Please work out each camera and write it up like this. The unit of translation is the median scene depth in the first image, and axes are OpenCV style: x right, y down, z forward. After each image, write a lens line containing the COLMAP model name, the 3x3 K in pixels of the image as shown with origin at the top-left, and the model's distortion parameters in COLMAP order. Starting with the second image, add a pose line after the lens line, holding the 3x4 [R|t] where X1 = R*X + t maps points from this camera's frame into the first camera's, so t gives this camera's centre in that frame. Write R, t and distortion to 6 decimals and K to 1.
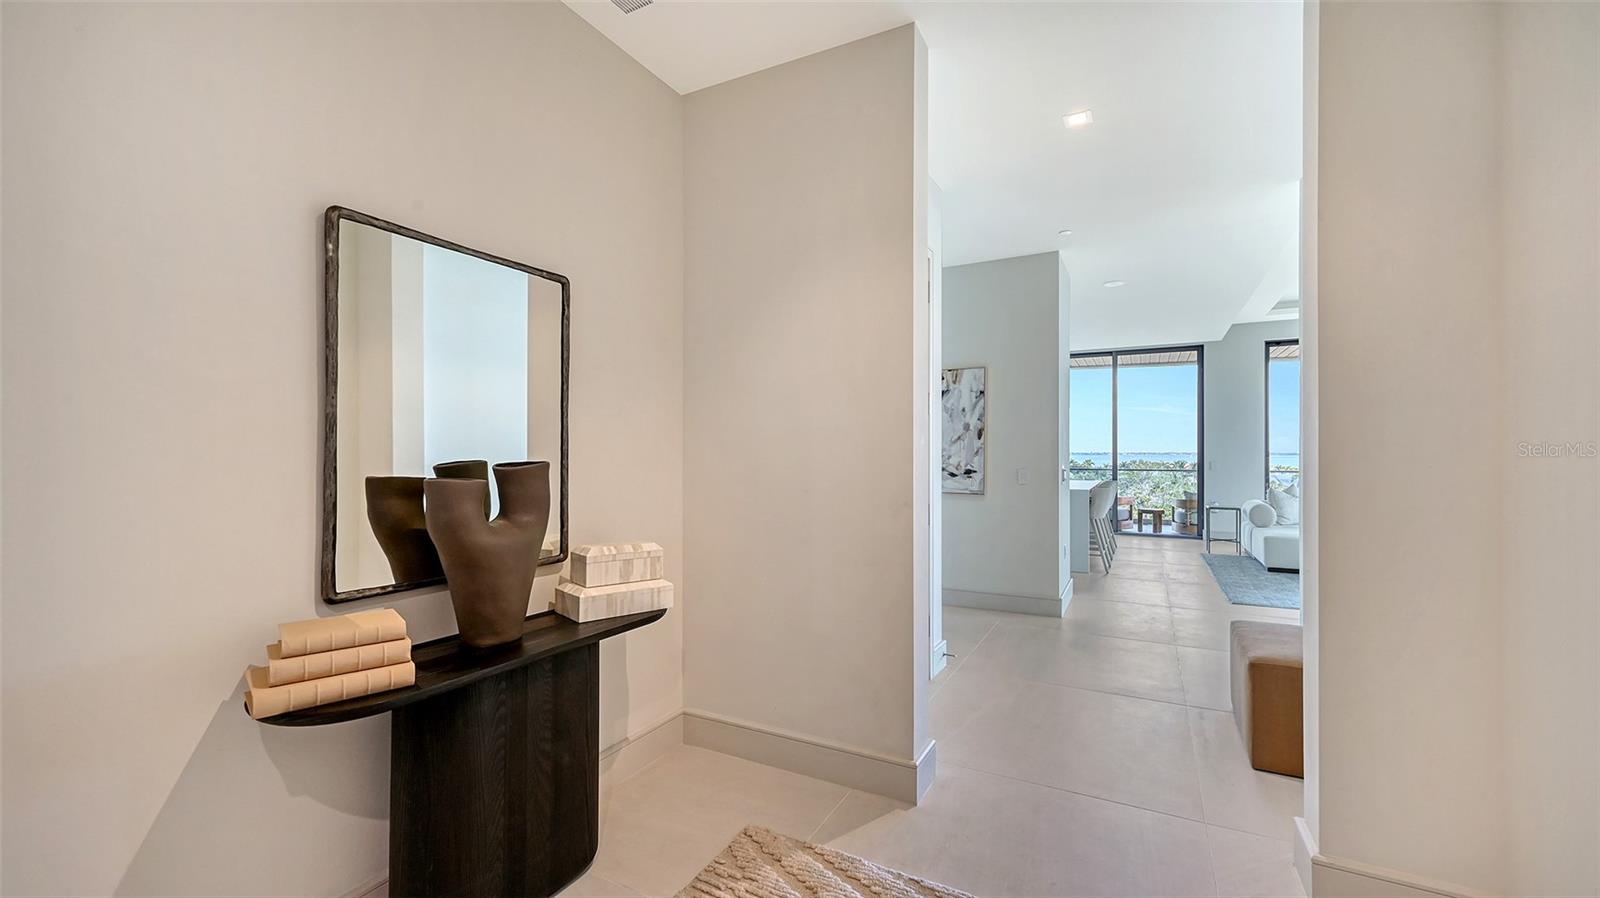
lens RADIAL K [[632.9, 0, 794.5], [0, 632.9, 452.9], [0, 0, 1]] dist [0.000276, 0.000943]
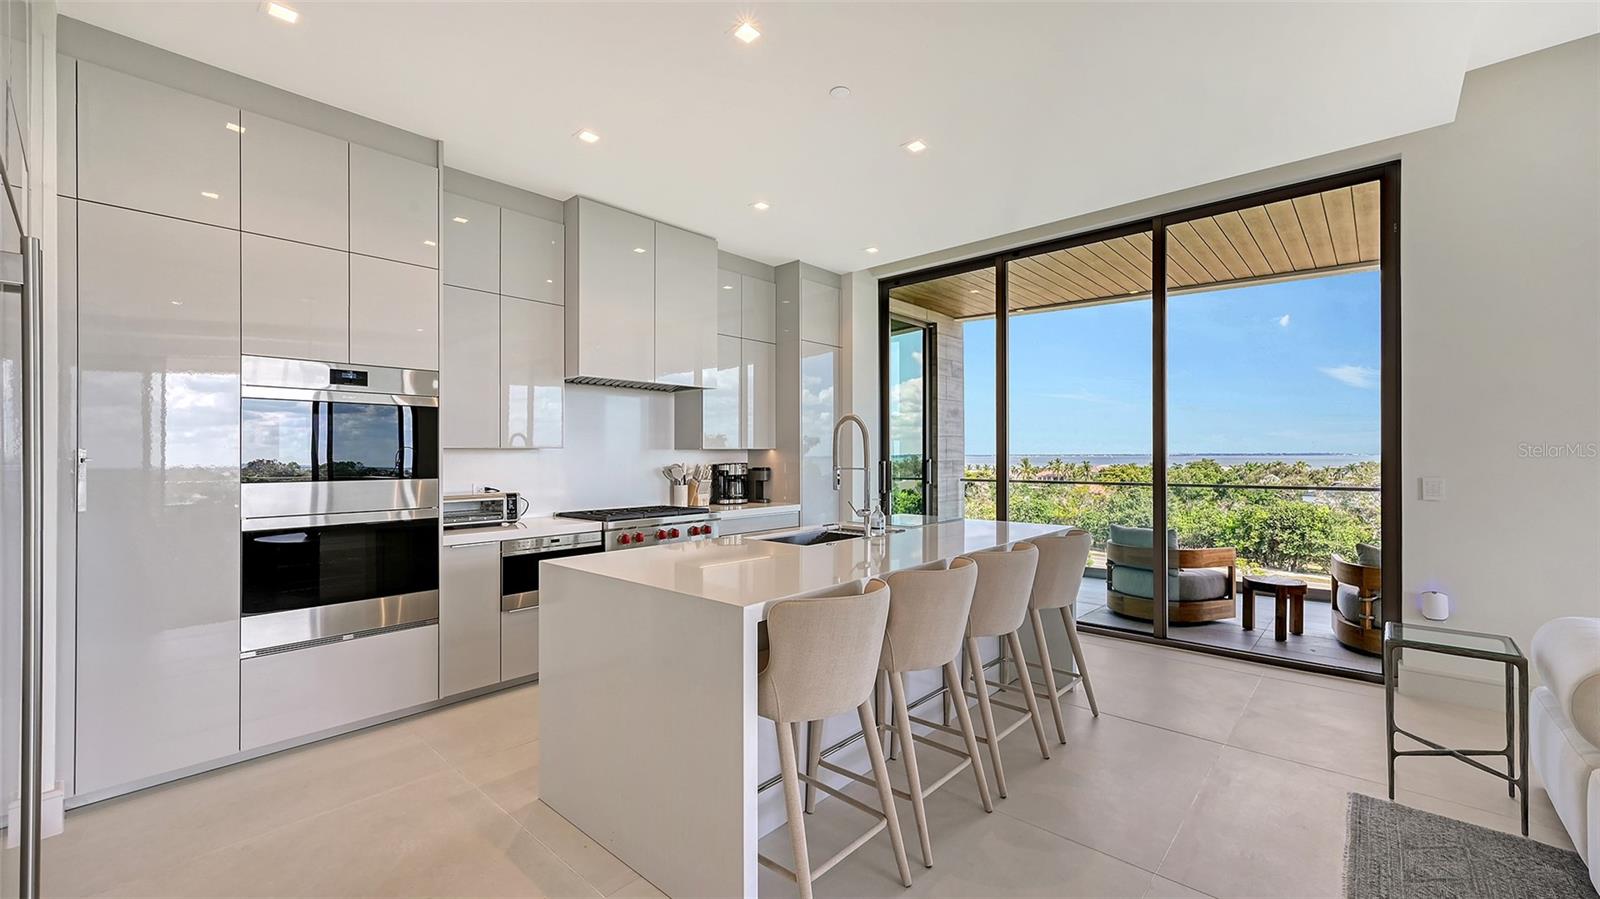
lens RADIAL K [[632.9, 0, 791.1], [0, 632.9, 449.0], [0, 0, 1]] dist [0.000276, 0.000943]
pose [[0.969421, -0.006540, -0.245316, 0.367852], [0.004362, 0.999946, -0.009419, 0.000516], [0.245365, 0.008061, 0.969397, 0.520577]]
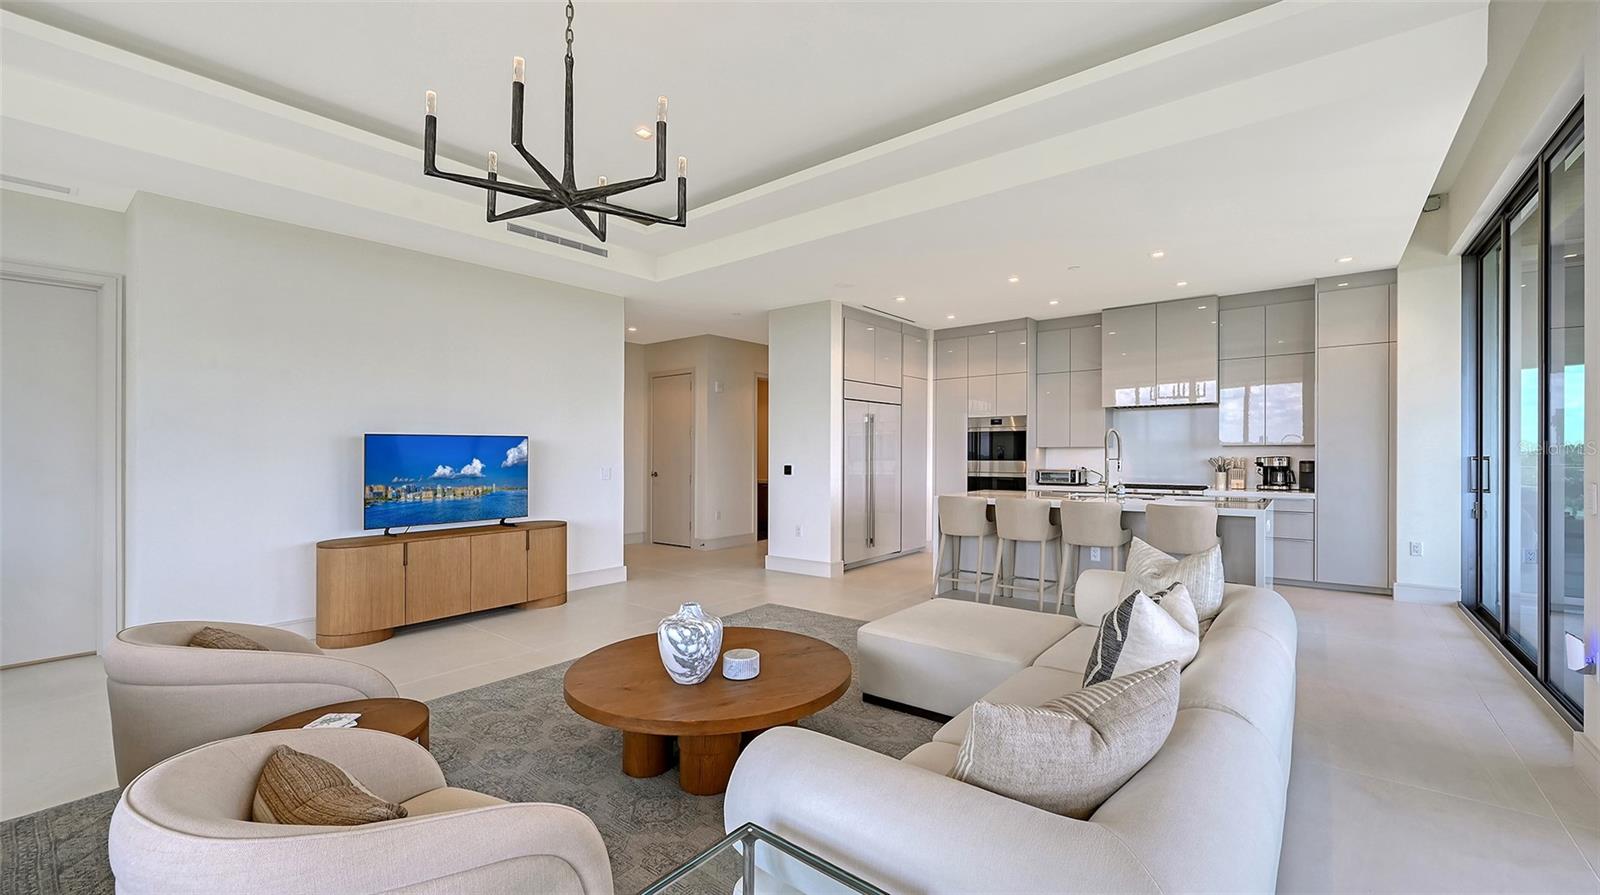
lens RADIAL K [[632.9, 0, 807.1], [0, 632.9, 447.1], [0, 0, 1]] dist [0.000276, 0.000943]
pose [[-0.192099, -0.001884, -0.981374, 0.750026], [0.004517, 0.999986, -0.002804, -0.002321], [0.981365, -0.004972, -0.192087, 0.624405]]
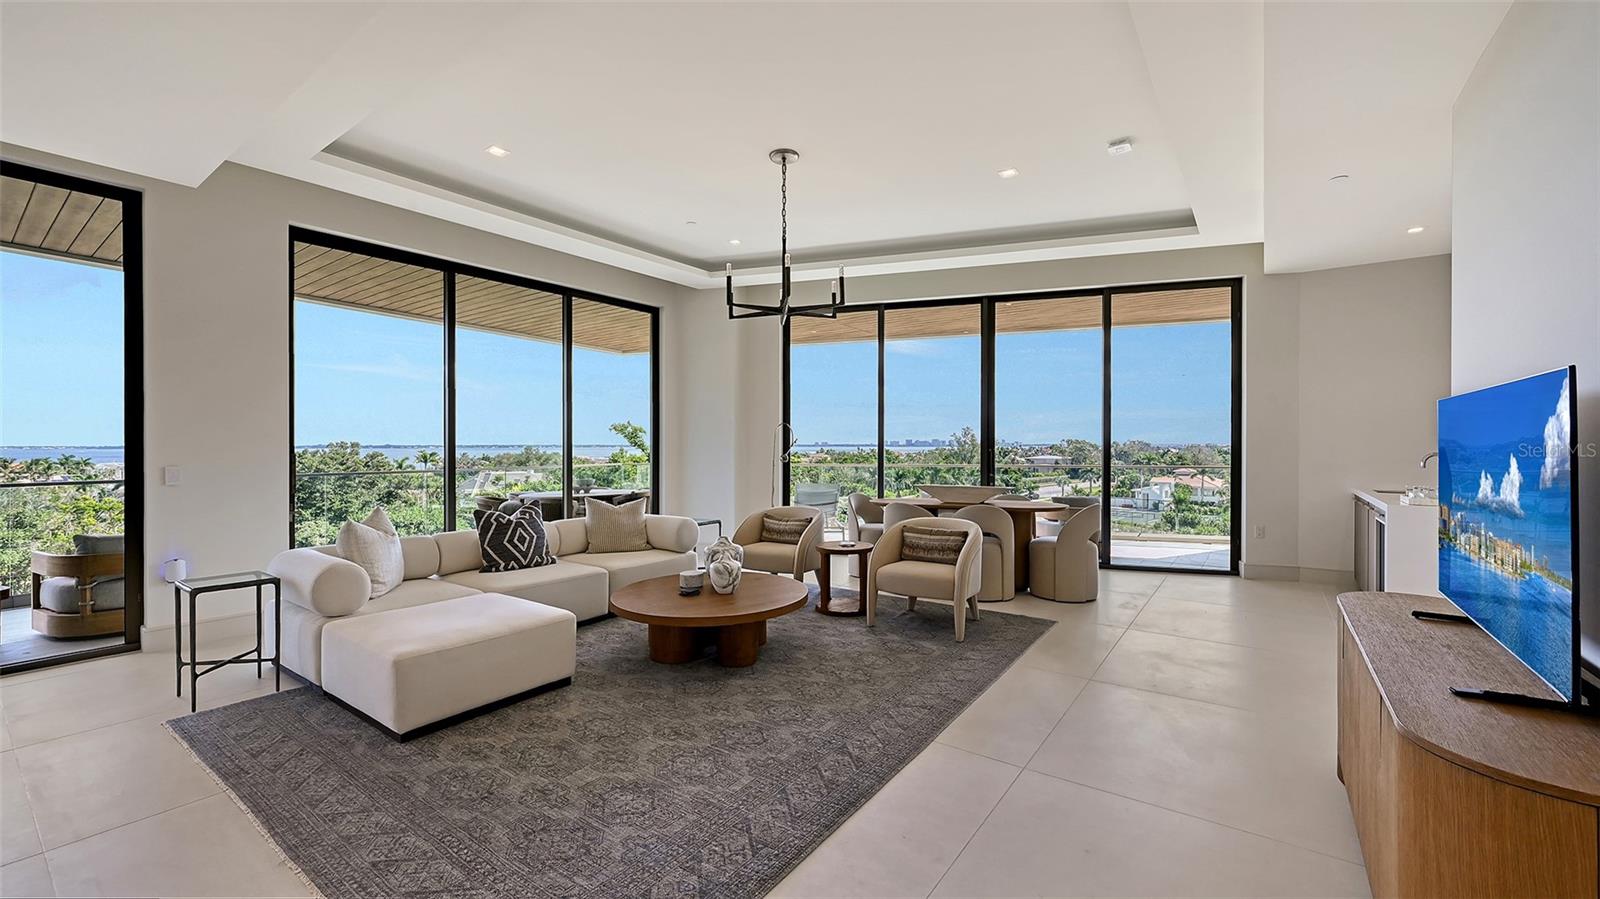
lens RADIAL K [[632.9, 0, 813.8], [0, 632.9, 449.3], [0, 0, 1]] dist [0.000276, 0.000943]
pose [[0.114402, -0.005064, 0.993422, 0.256318], [-0.003039, 0.999981, 0.005448, -0.001338], [-0.993430, -0.003642, 0.114384, 0.470527]]
